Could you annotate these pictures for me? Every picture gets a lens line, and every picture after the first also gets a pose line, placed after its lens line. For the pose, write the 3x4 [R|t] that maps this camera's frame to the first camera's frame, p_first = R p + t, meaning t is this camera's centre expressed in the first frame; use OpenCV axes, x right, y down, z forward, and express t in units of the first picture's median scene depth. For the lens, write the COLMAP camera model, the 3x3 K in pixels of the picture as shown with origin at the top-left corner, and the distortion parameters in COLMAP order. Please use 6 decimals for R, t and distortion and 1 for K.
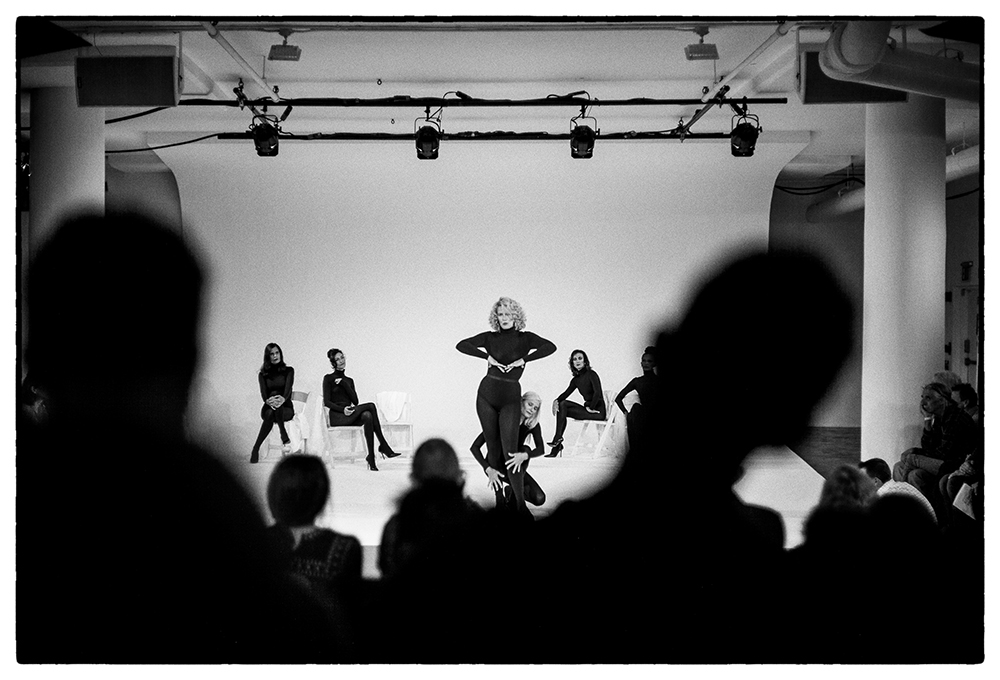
lens RADIAL K [[1473.3, 0, 412.9], [0, 1473.3, 340.5], [0, 0, 1]] dist [-0.025585, -0.064204]
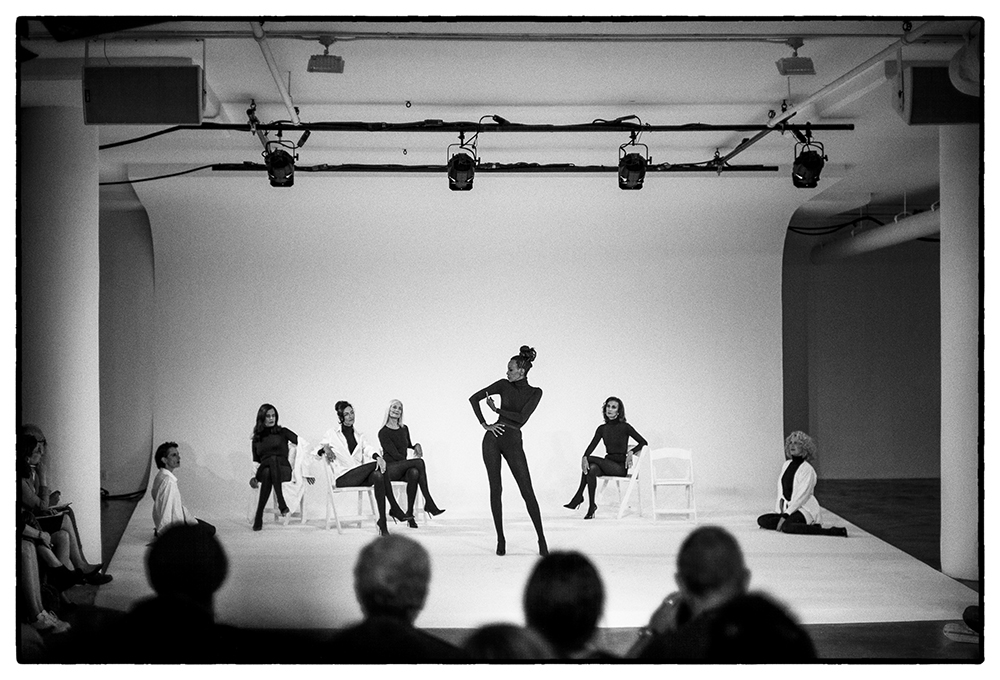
lens RADIAL K [[1473.3, 0, 412.9], [0, 1473.3, 340.5], [0, 0, 1]] dist [-0.025585, -0.064204]
pose [[0.998390, -0.003975, 0.056579, -0.071302], [0.005876, 0.999423, -0.033464, -0.001434], [-0.056413, 0.033742, 0.997837, 0.107618]]
